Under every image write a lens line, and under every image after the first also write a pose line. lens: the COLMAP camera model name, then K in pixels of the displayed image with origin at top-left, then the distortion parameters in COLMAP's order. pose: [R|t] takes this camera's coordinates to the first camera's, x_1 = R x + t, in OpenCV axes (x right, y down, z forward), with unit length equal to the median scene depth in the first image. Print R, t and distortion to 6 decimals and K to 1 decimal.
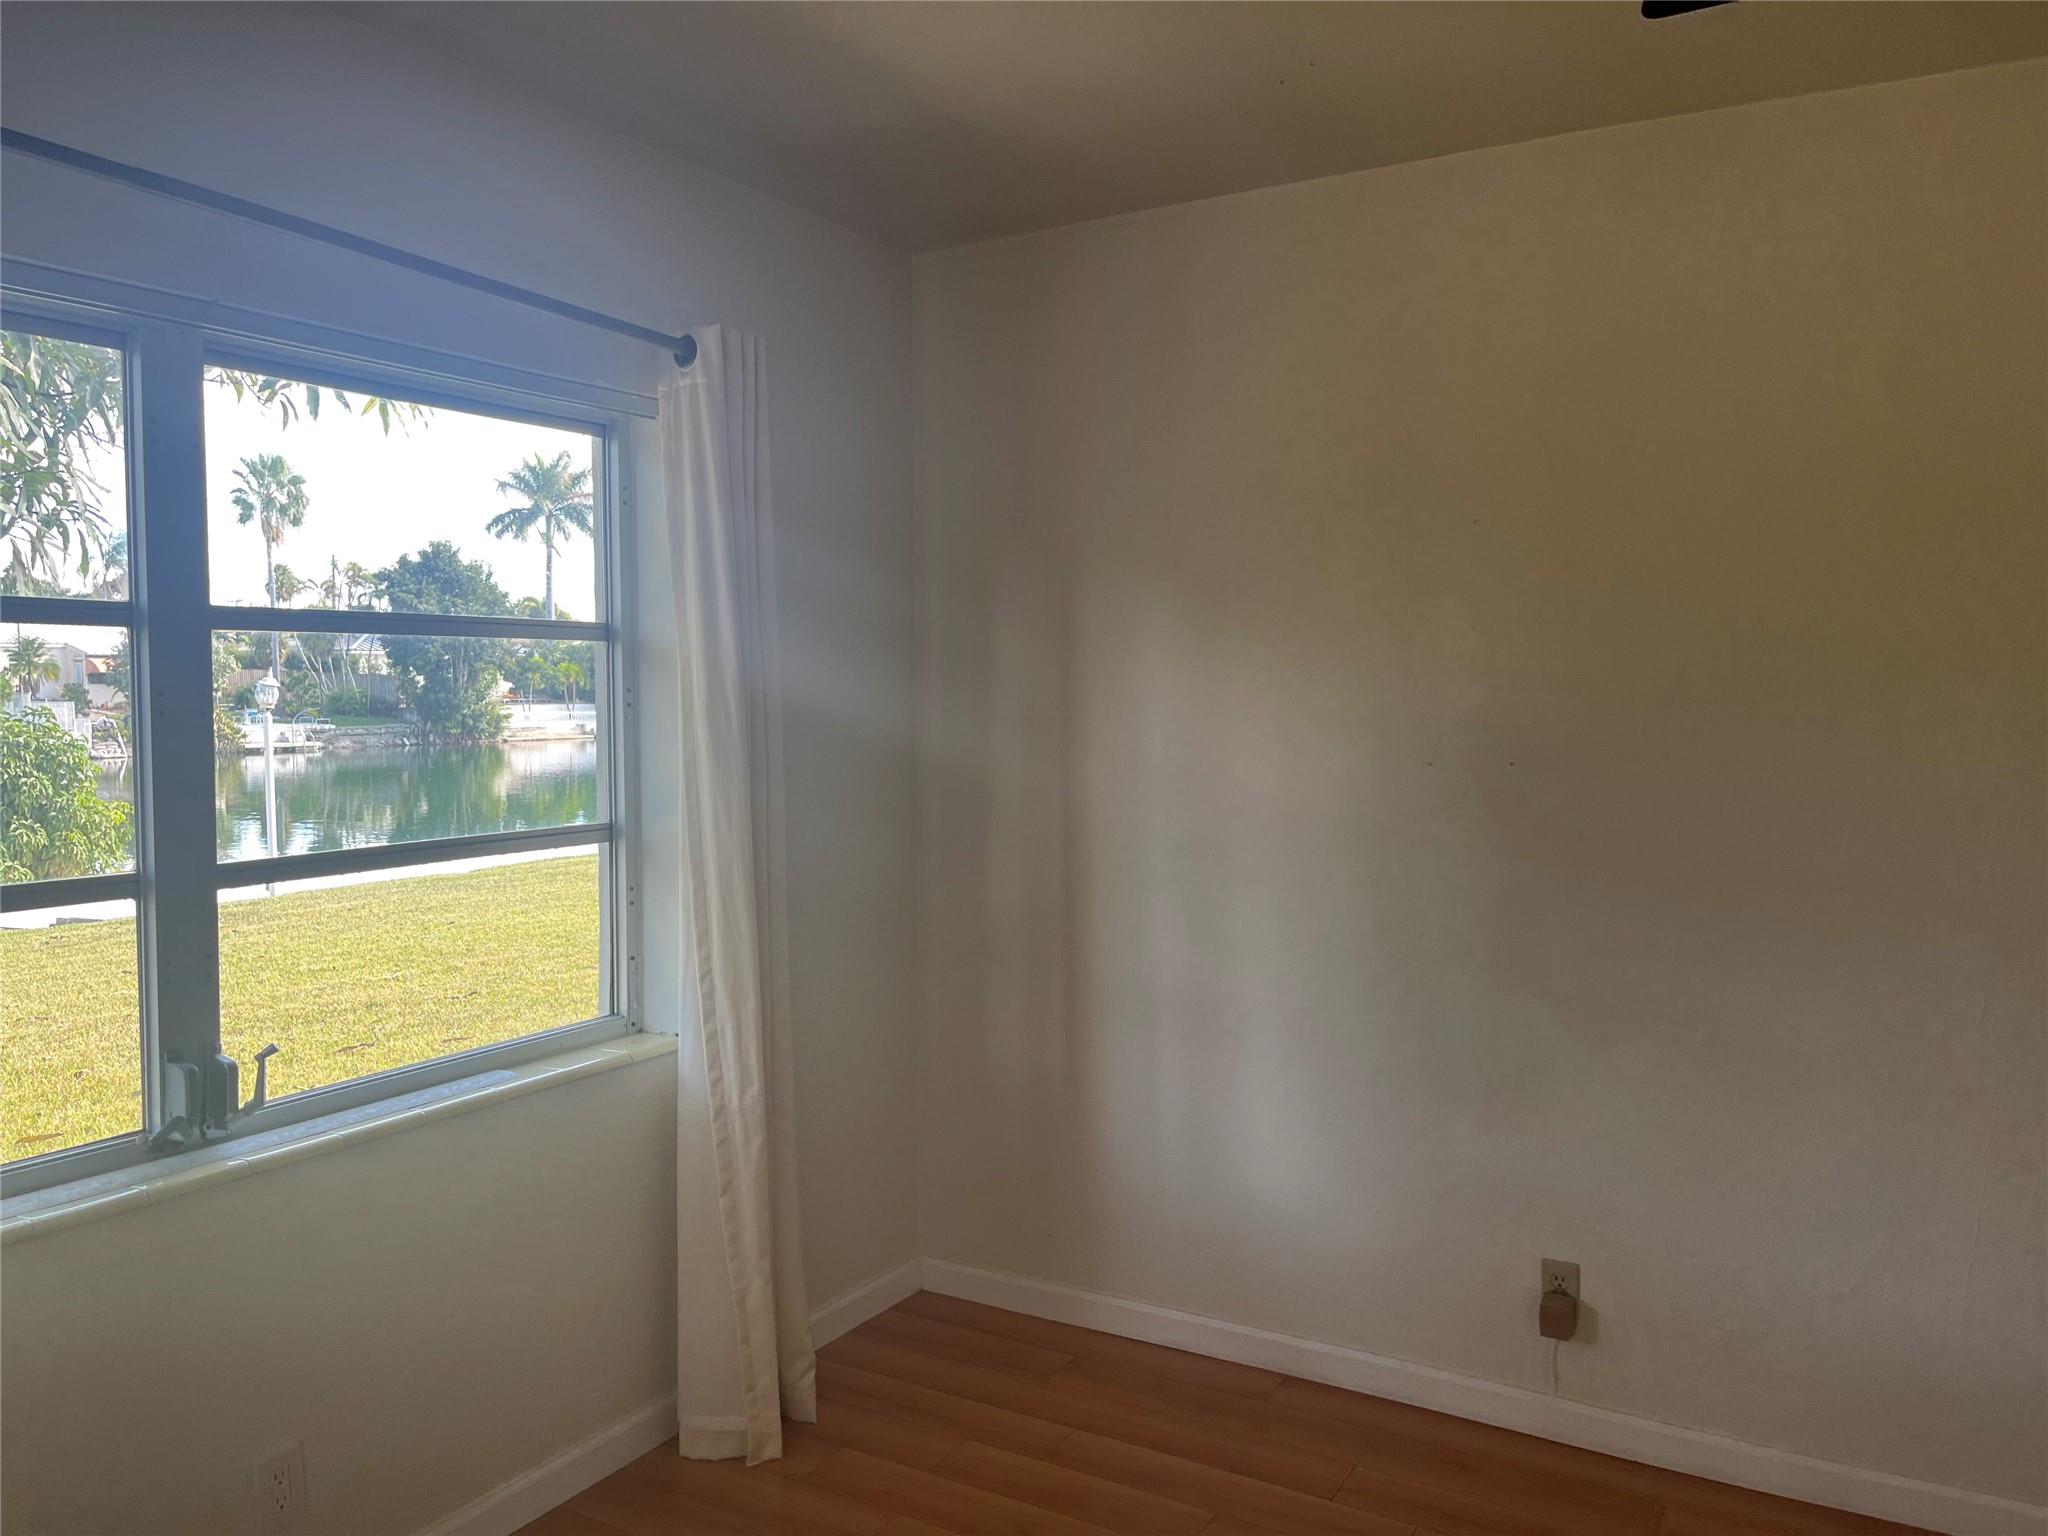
lens RADIAL K [[1554.4, 0, 1024.0], [0, 1554.4, 768.0], [0, 0, 1]] dist [0.025831, -0.060487]
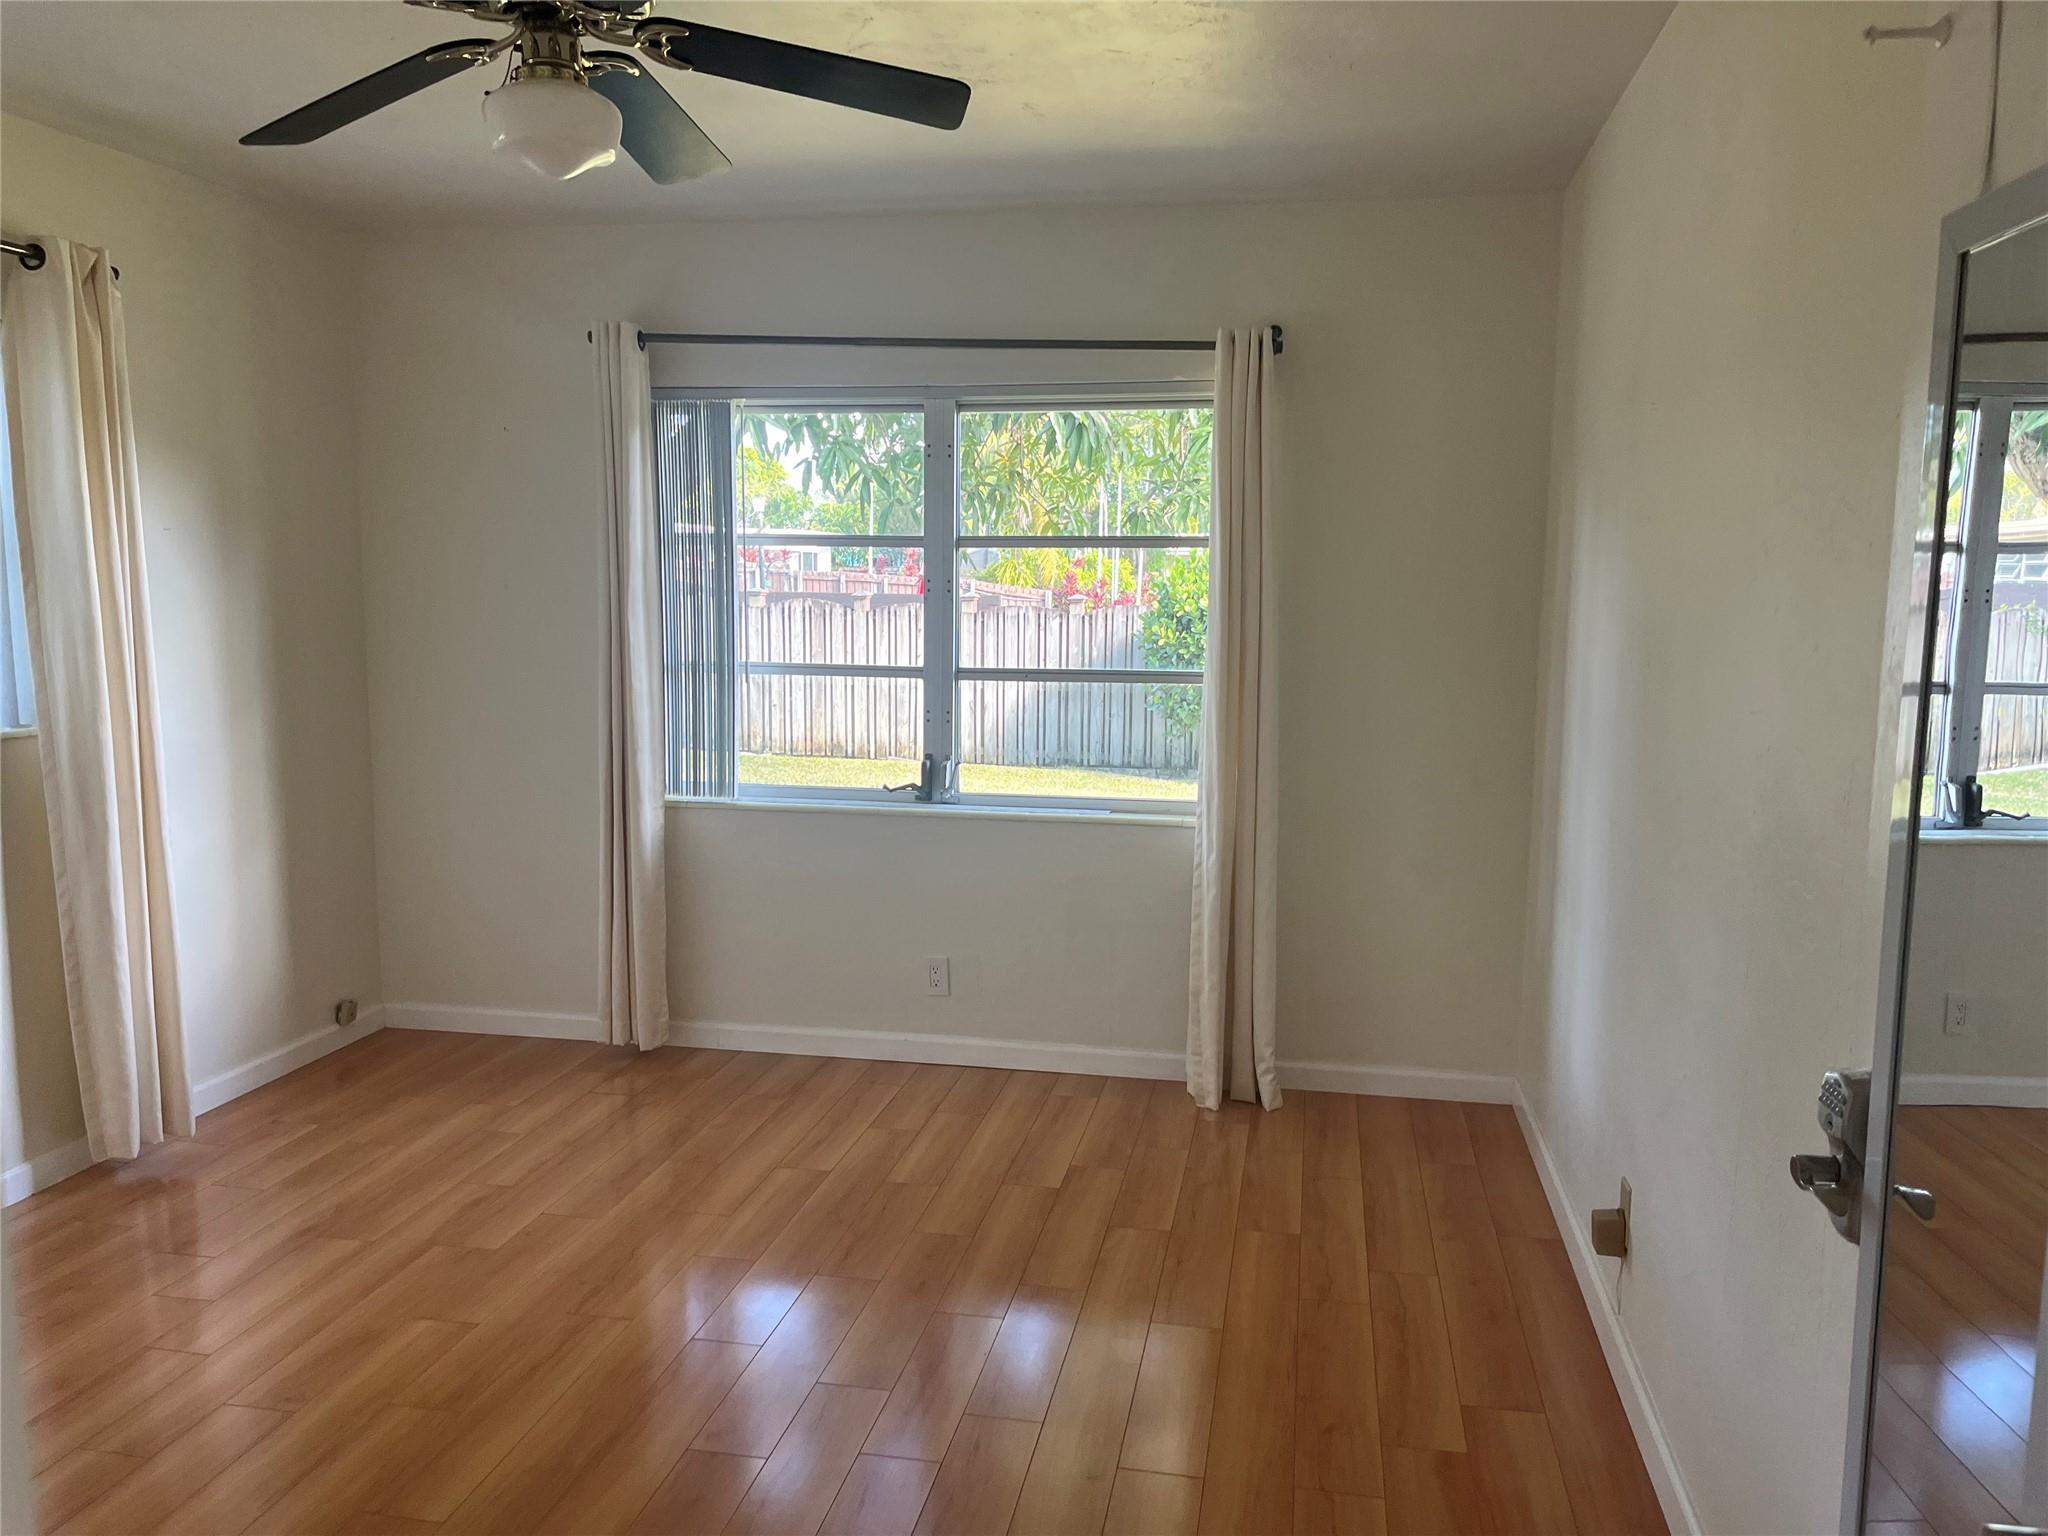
lens RADIAL K [[1554.4, 0, 1024.0], [0, 1554.4, 768.0], [0, 0, 1]] dist [0.025831, -0.060487]
pose [[0.341626, 0.115599, -0.932700, 1.603008], [-0.059445, 0.993077, 0.101309, -0.019222], [0.937954, 0.020834, 0.346133, 0.469033]]
